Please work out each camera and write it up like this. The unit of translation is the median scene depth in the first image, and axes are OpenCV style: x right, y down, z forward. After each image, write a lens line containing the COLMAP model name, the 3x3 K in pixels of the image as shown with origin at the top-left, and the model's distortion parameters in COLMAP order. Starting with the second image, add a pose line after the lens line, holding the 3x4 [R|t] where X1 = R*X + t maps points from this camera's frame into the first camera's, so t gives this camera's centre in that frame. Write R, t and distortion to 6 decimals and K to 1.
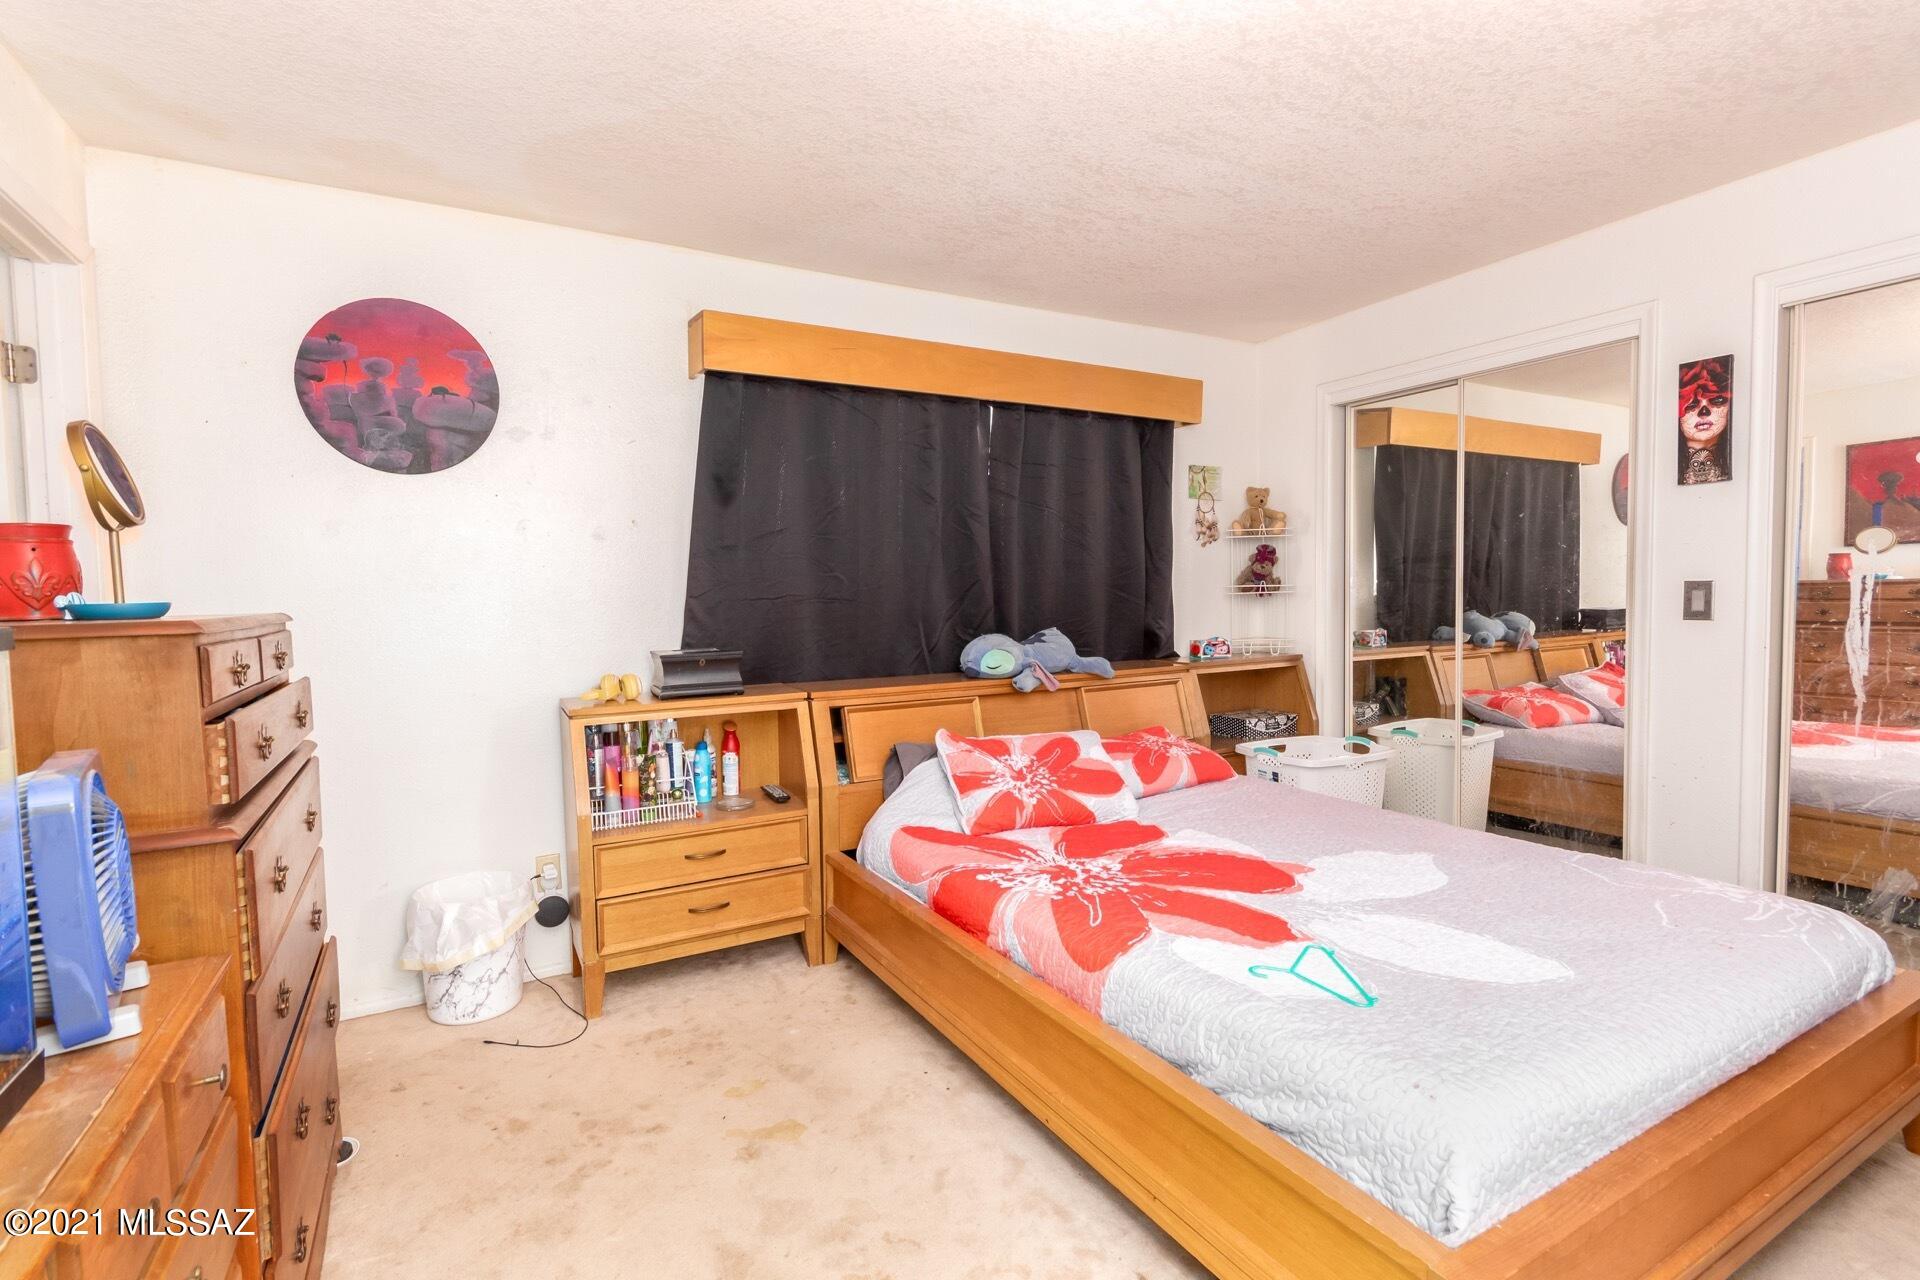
lens RADIAL K [[913.9, 0, 964.0], [0, 913.9, 636.3], [0, 0, 1]] dist [0.002914, 0.001080]
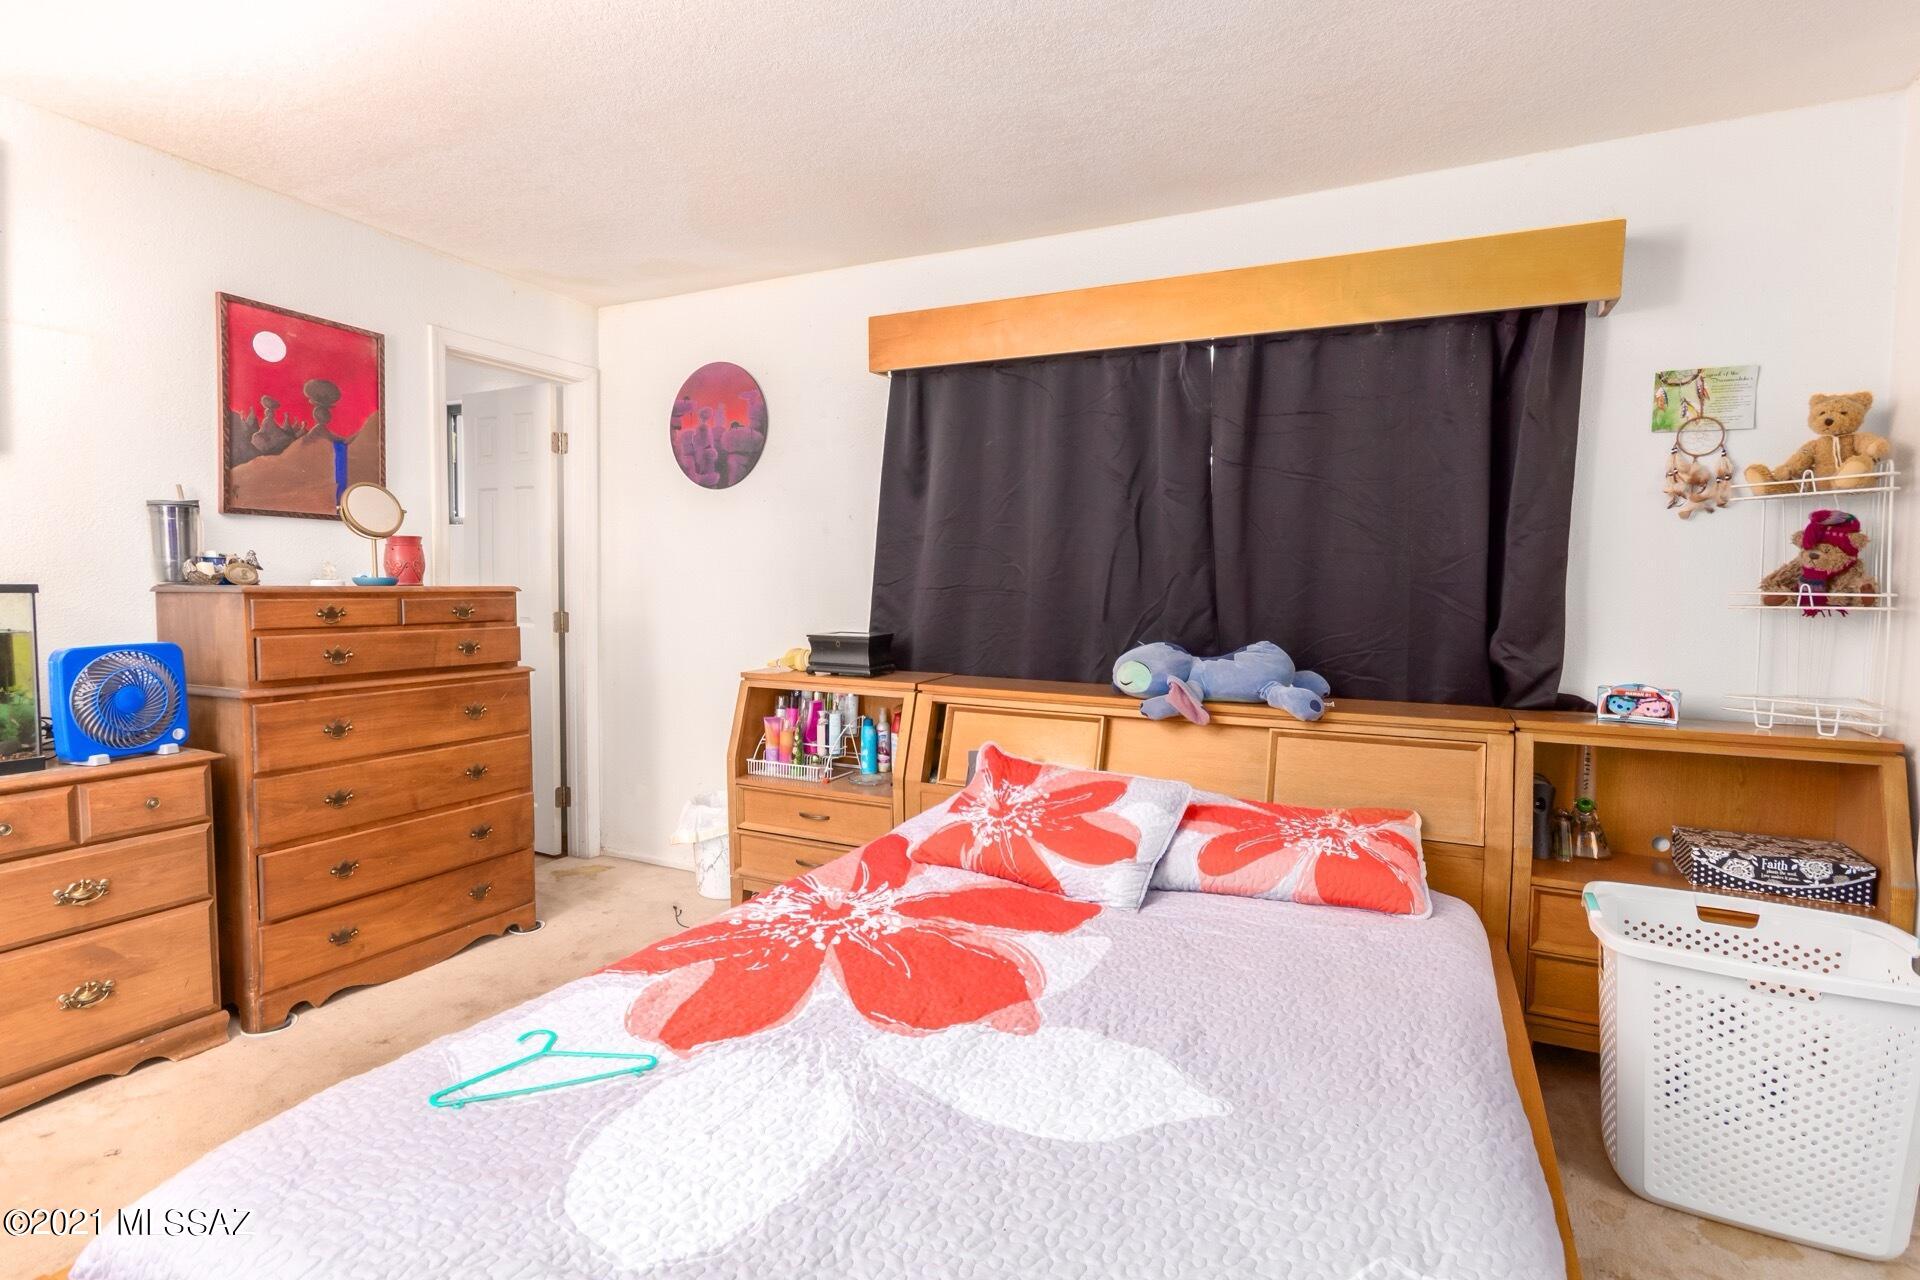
lens RADIAL K [[942.9, 0, 955.9], [0, 942.9, 635.4], [0, 0, 1]] dist [0.001820, 0.010605]
pose [[0.558031, 0.067896, -0.827037, 0.749198], [-0.061709, 0.997283, 0.040235, -0.037592], [0.827522, 0.028583, 0.560705, 0.496188]]
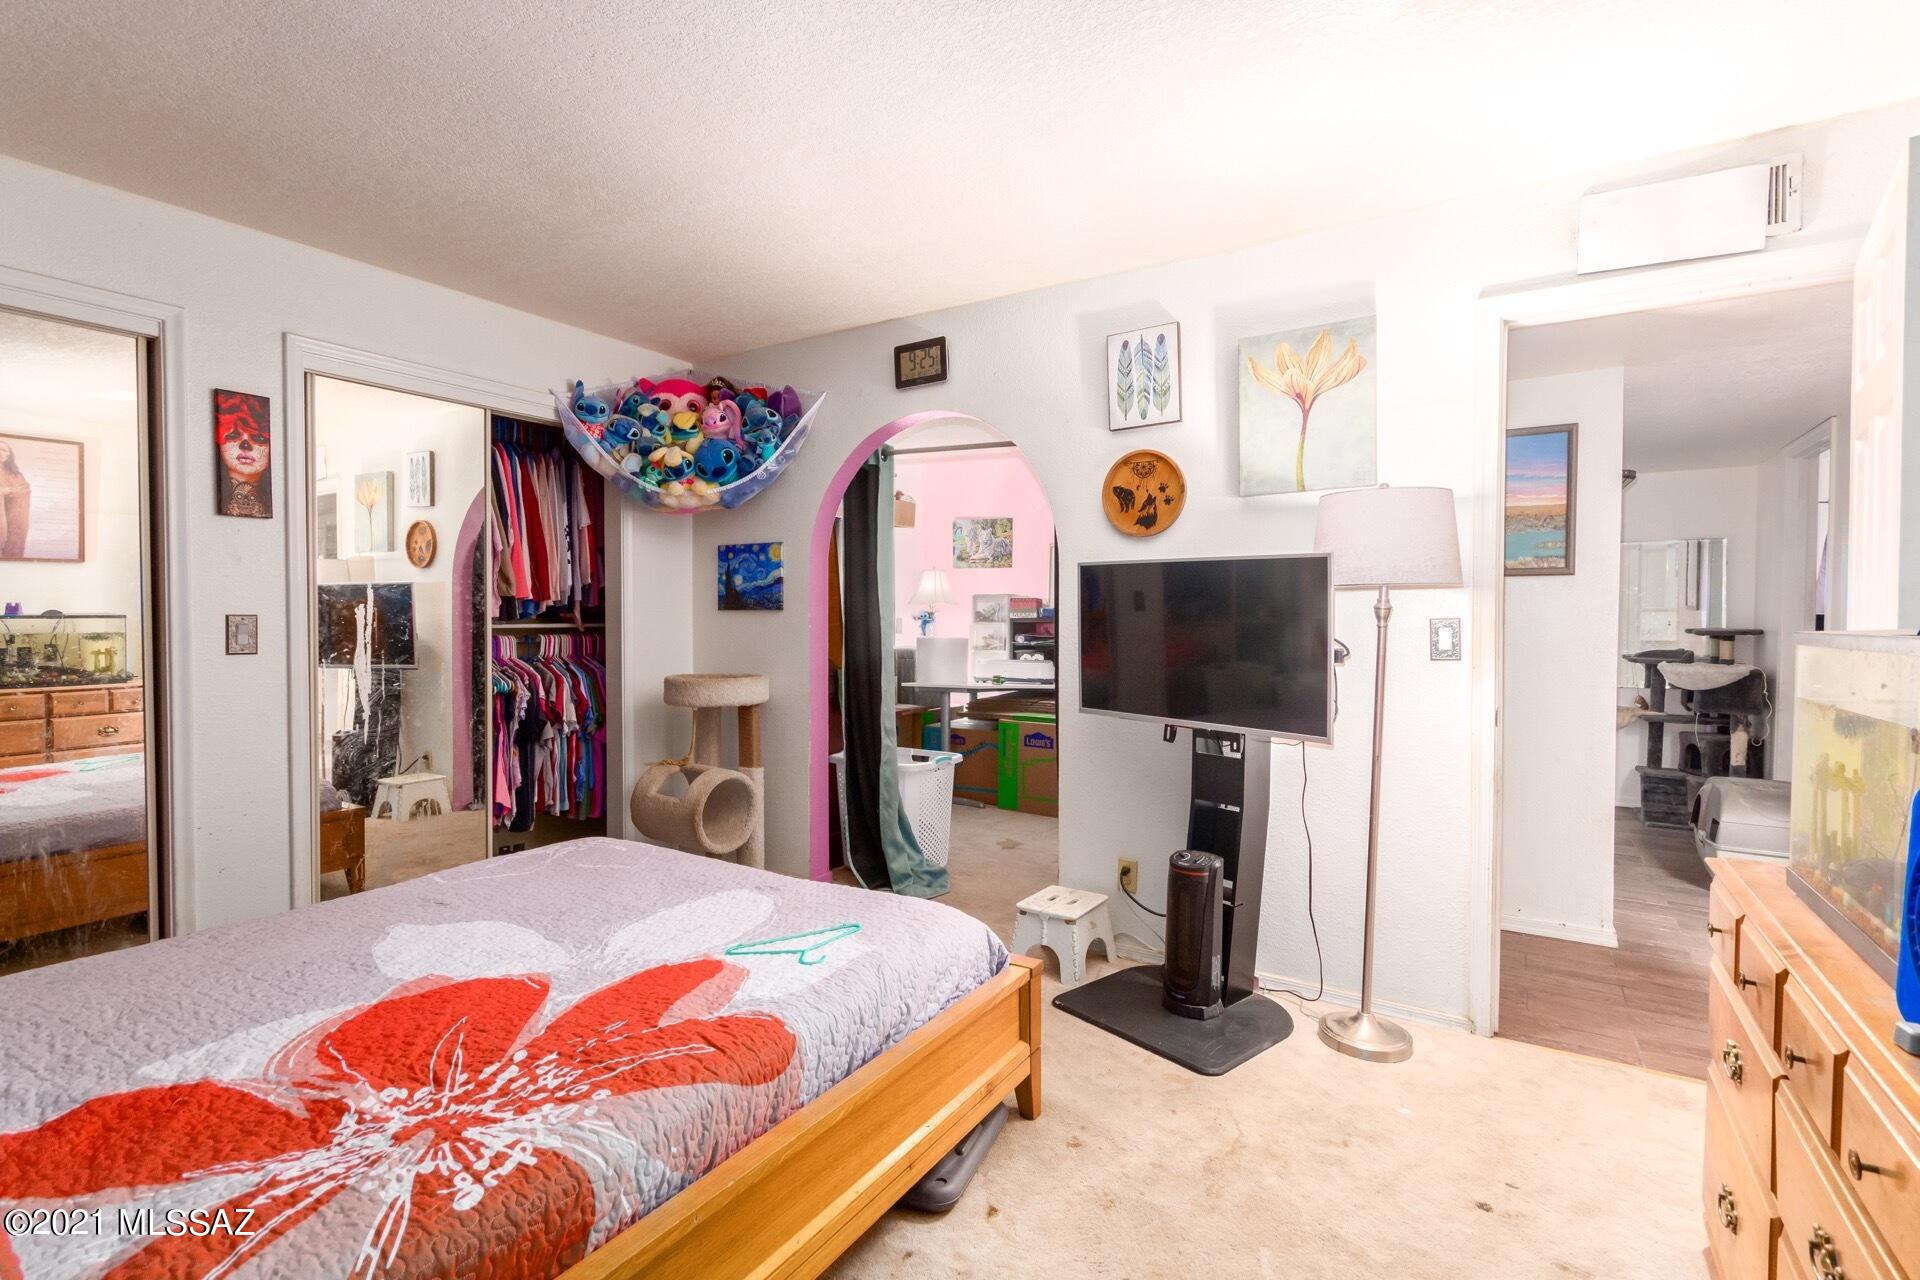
lens RADIAL K [[892.8, 0, 960.0], [0, 892.8, 640.0], [0, 0, 1]] dist [0.003886, 0.000683]
pose [[-0.479019, -0.010187, 0.877745, -0.433038], [0.047296, 0.998181, 0.037396, -0.033808], [-0.876530, 0.059427, -0.477666, 0.811445]]
